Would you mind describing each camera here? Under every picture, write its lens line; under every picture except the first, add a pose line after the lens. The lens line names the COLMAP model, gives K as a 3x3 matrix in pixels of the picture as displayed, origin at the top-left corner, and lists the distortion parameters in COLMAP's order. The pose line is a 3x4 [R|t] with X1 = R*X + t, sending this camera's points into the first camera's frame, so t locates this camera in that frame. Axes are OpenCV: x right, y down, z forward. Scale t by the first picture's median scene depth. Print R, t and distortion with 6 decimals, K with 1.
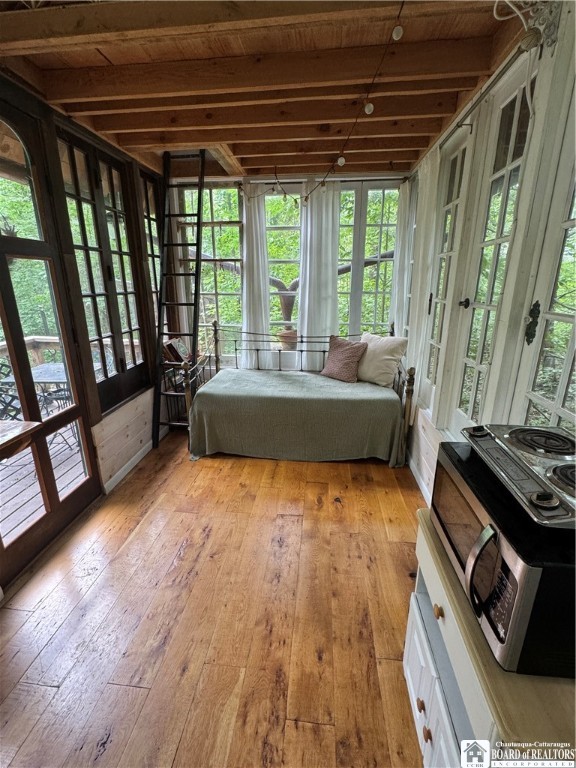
lens RADIAL K [[342.2, 0, 287.4], [0, 342.2, 385.4], [0, 0, 1]] dist [0.000357, -0.000008]
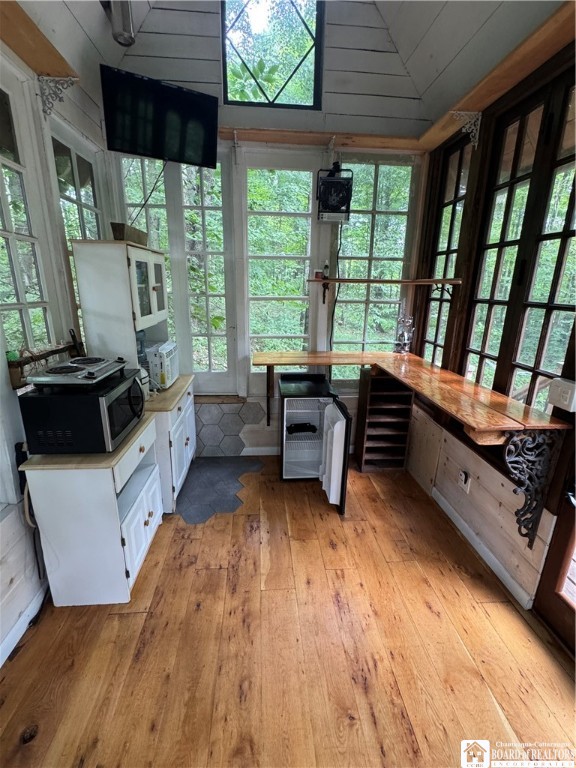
lens RADIAL K [[342.2, 0, 289.5], [0, 342.2, 379.3], [0, 0, 1]] dist [0.000357, -0.000008]
pose [[-0.981141, 0.029738, -0.190992, -0.008401], [-0.078528, 0.841553, 0.534436, -0.510488], [0.176623, 0.539355, -0.823347, 1.662405]]
